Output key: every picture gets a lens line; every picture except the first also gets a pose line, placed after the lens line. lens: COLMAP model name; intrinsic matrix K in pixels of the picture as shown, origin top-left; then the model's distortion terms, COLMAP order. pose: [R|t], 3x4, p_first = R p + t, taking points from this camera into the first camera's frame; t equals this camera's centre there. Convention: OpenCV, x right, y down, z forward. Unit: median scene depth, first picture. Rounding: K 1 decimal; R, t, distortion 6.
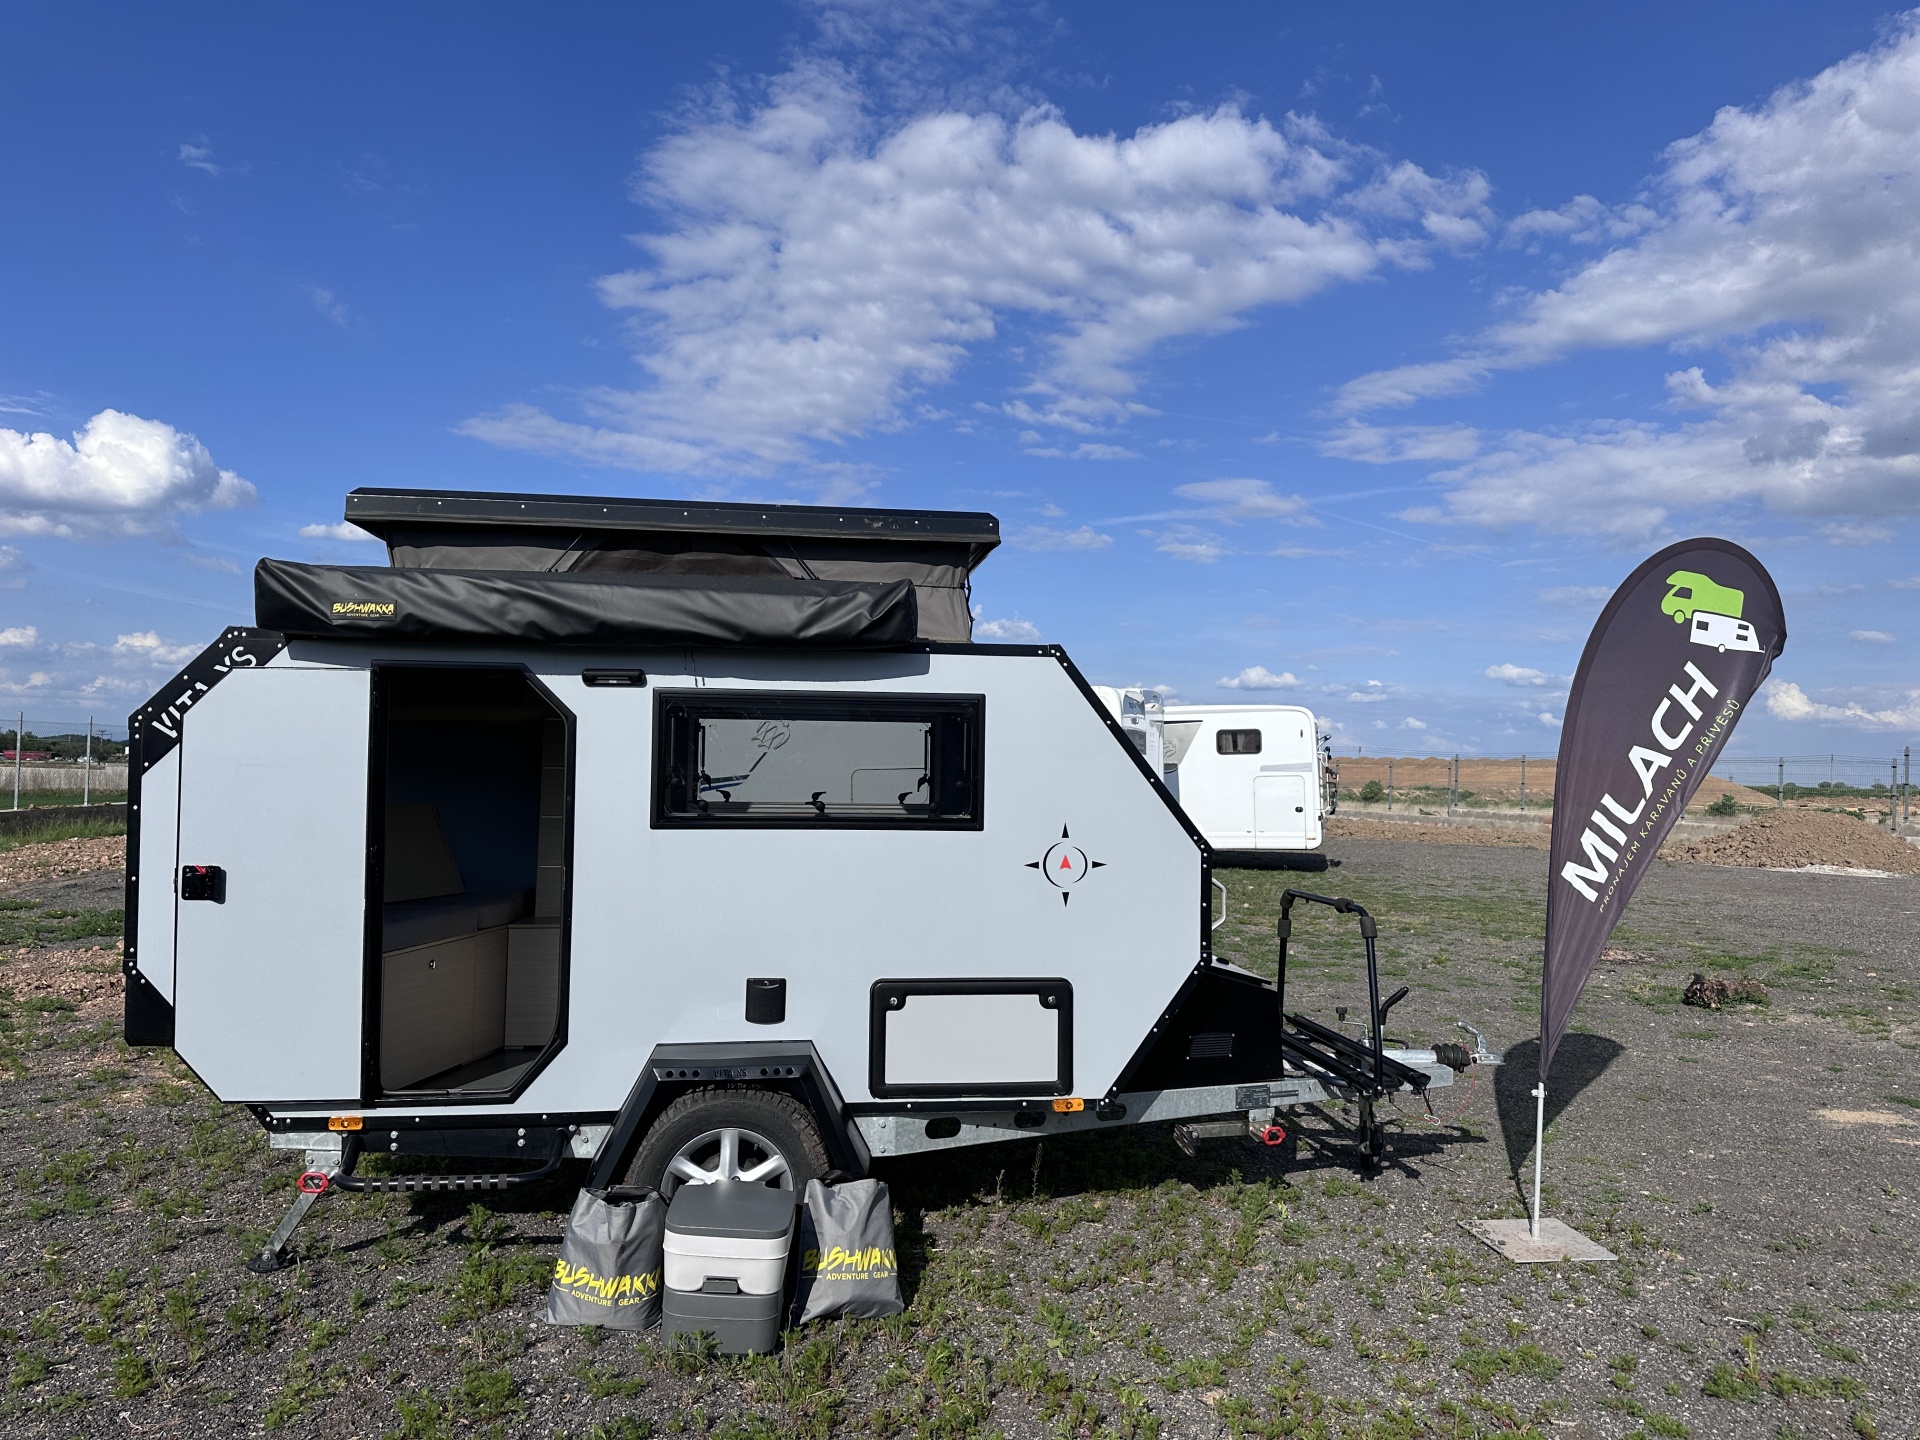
lens RADIAL K [[1330.6, 0, 961.7], [0, 1330.6, 726.7], [0, 0, 1]] dist [0.140297, -0.223519]
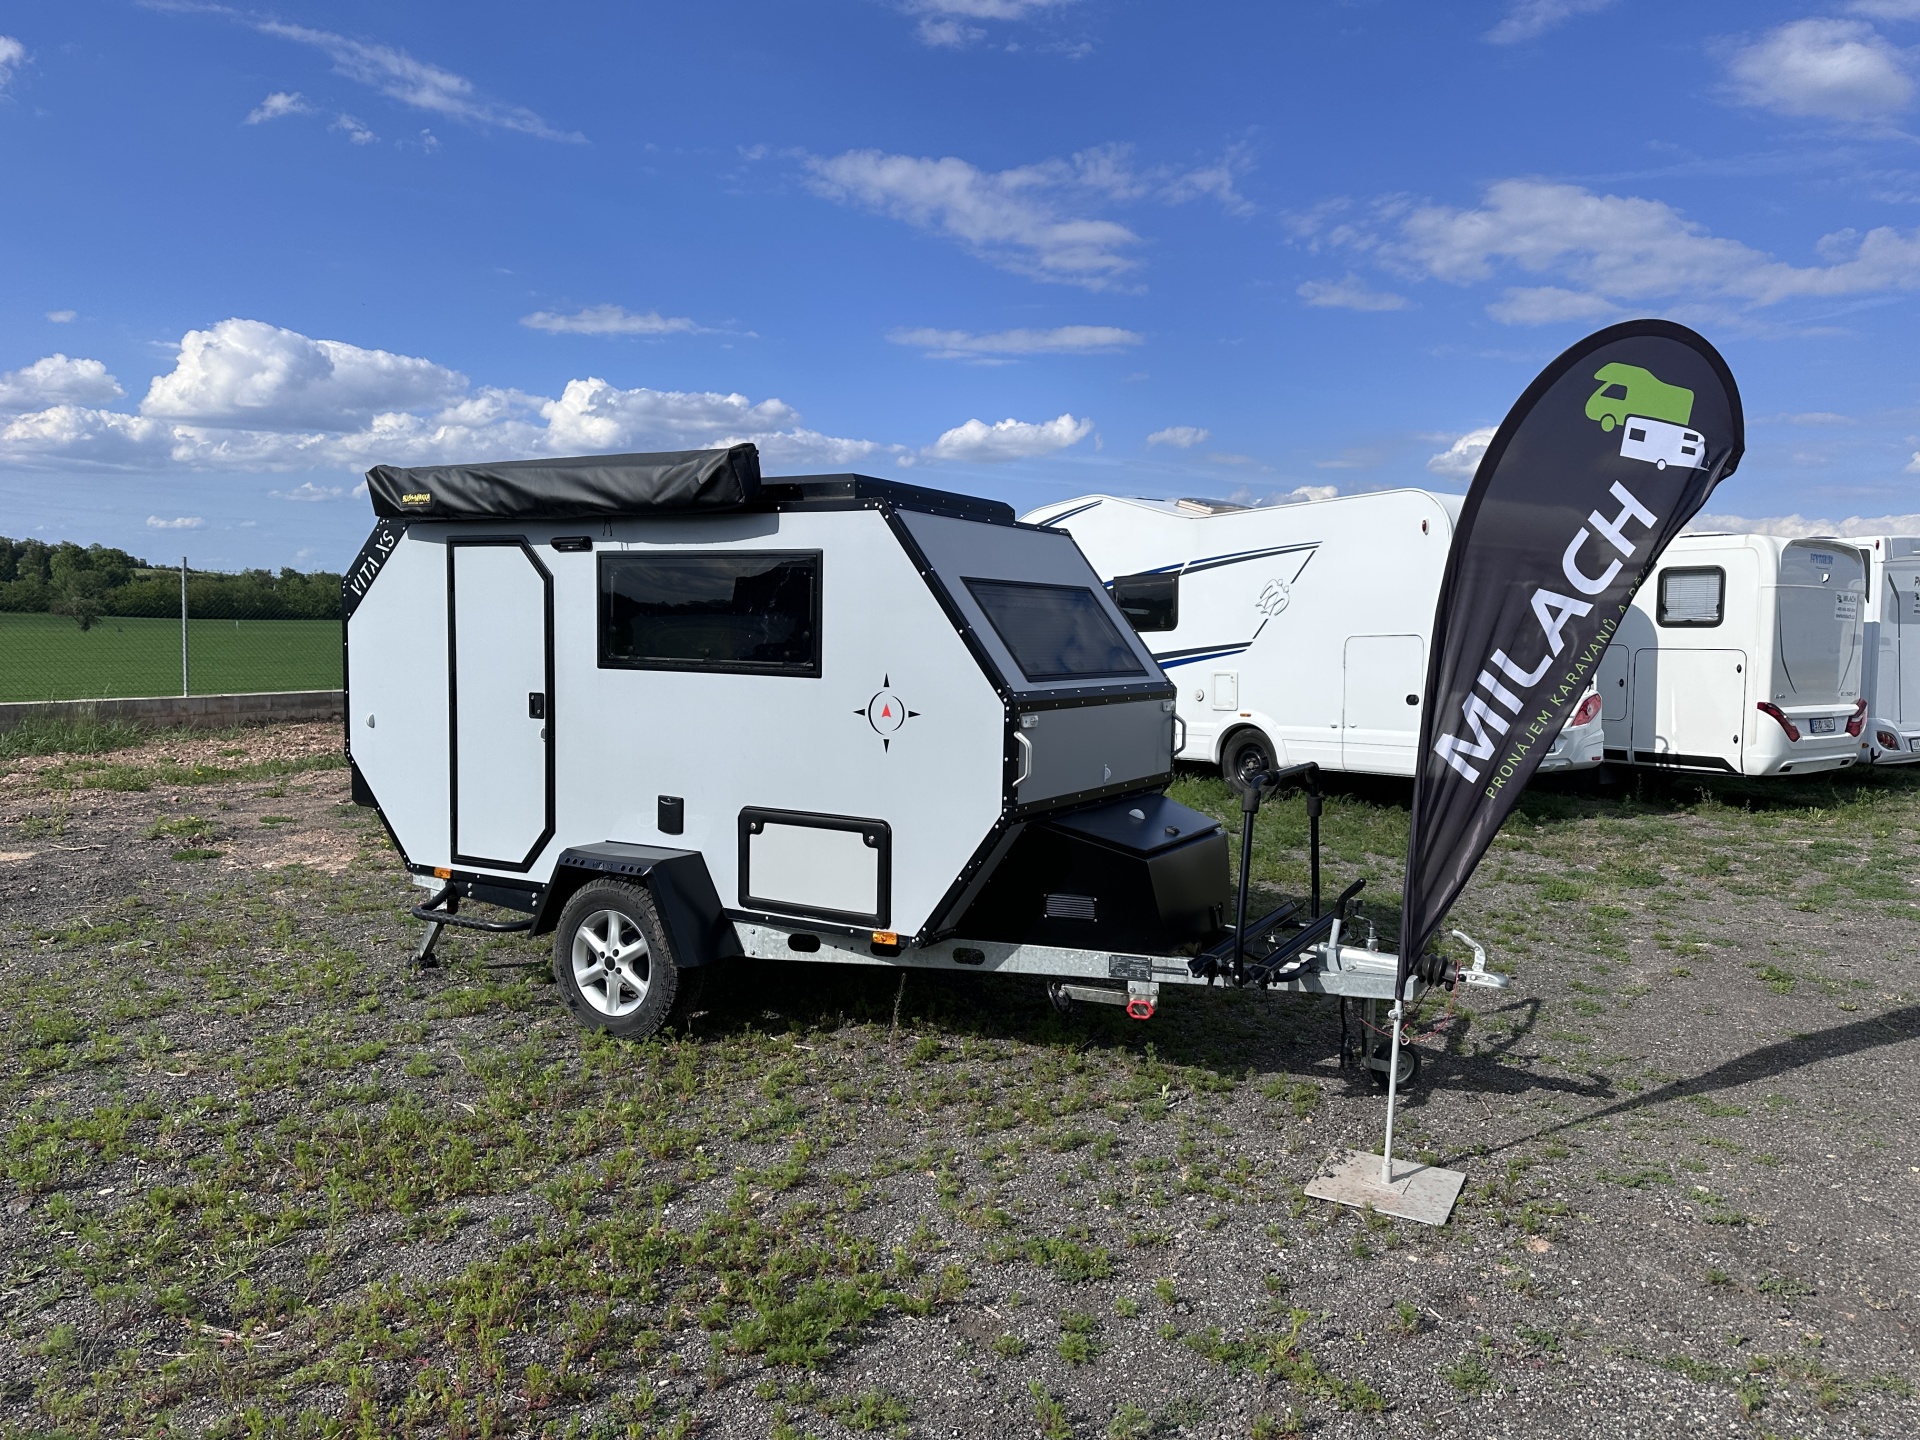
lens RADIAL K [[1330.6, 0, 961.7], [0, 1330.6, 726.7], [0, 0, 1]] dist [0.140297, -0.223519]
pose [[0.798899, 0.046355, -0.599676, 0.767335], [0.009183, 0.995969, 0.089222, 0.022928], [0.601395, -0.076786, 0.795254, 0.217559]]
